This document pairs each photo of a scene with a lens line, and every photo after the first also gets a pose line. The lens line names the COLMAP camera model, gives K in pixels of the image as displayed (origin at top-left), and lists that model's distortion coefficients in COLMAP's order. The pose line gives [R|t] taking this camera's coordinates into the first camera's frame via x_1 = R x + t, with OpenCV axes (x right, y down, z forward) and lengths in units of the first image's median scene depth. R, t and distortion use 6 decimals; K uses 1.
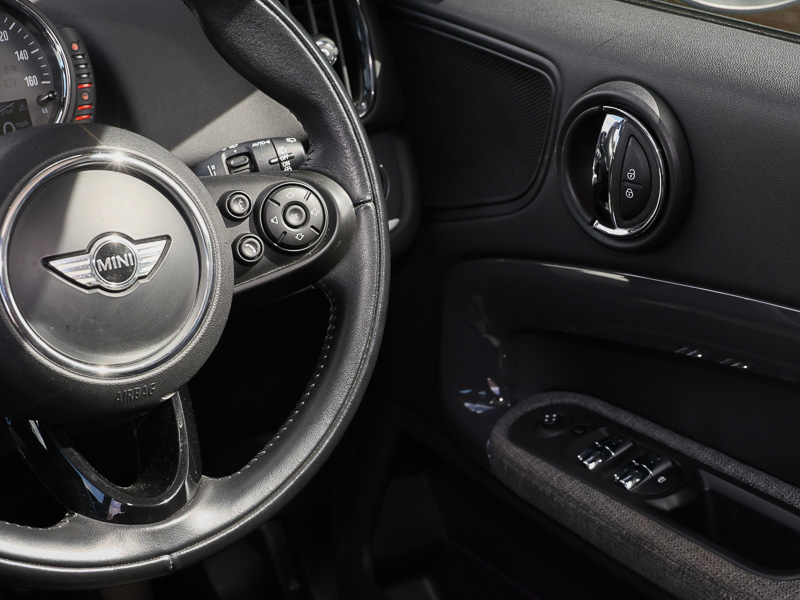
lens RADIAL K [[1367.7, 0, 401.0], [0, 1367.7, 296.4], [0, 0, 1]] dist [-0.021069, 0.000000]
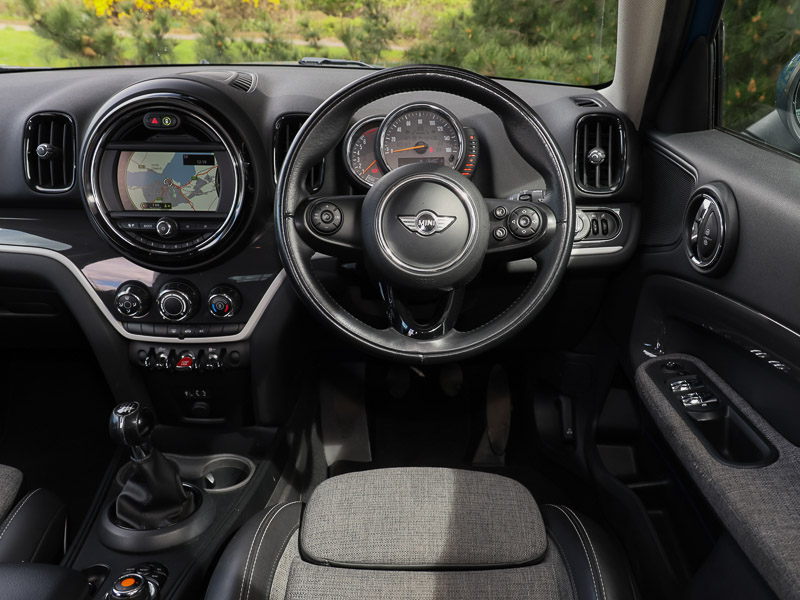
lens RADIAL K [[702.4, 0, 405.8], [0, 702.4, 300.0], [0, 0, 1]] dist [0.011272, -0.007070]
pose [[0.831226, 0.214721, -0.512795, 0.369158], [-0.219078, 0.974276, 0.052836, 0.043267], [0.510949, 0.068423, 0.856884, -0.011991]]
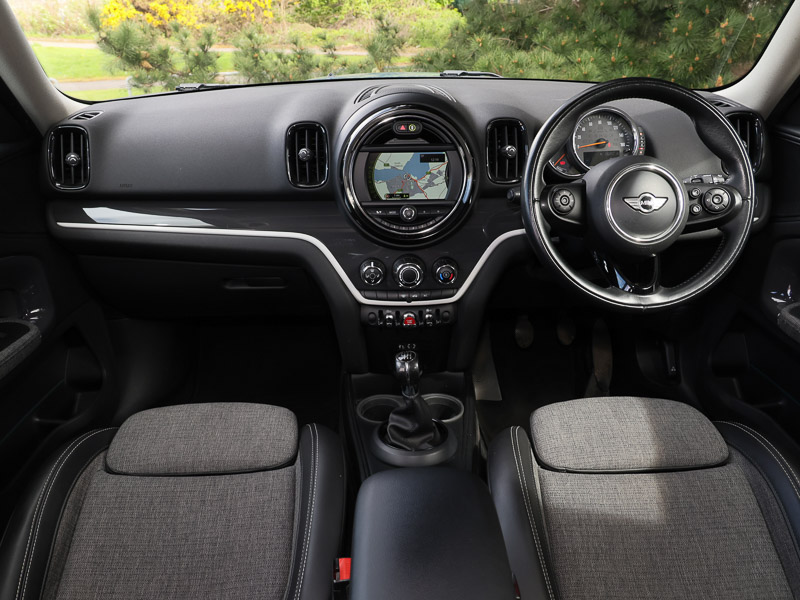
lens RADIAL K [[606.8, 0, 399.0], [0, 606.8, 292.2], [0, 0, 1]] dist [0.011361, -0.011353]
pose [[0.850882, 0.203299, -0.484426, 0.006970], [-0.189887, 0.978764, 0.077226, 0.152736], [0.489839, 0.026277, 0.871417, -0.363037]]
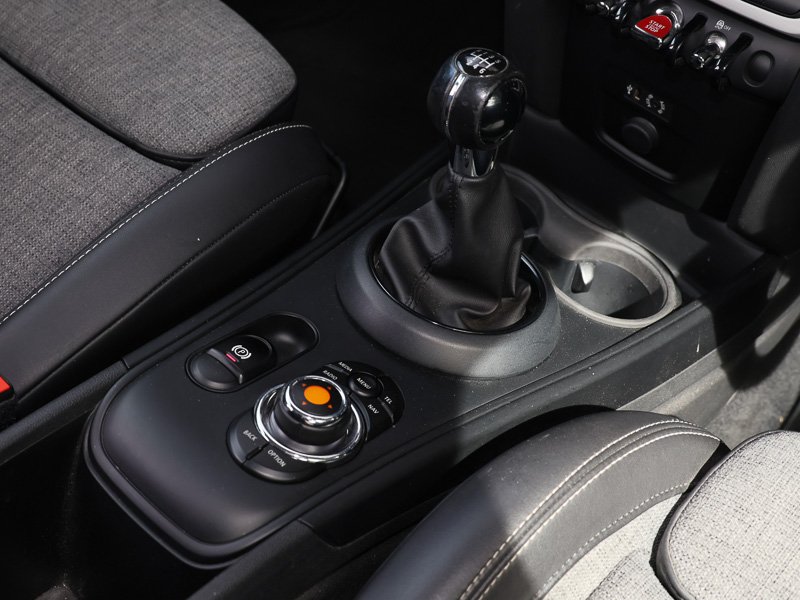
lens RADIAL K [[1133.8, 0, 402.0], [0, 1133.8, 305.1], [0, 0, 1]] dist [0.000700, 0.000000]
pose [[0.265914, 0.698905, -0.663944, 0.083472], [-0.520244, 0.683876, 0.511527, 0.109792], [0.811564, 0.209390, 0.545453, 0.301619]]
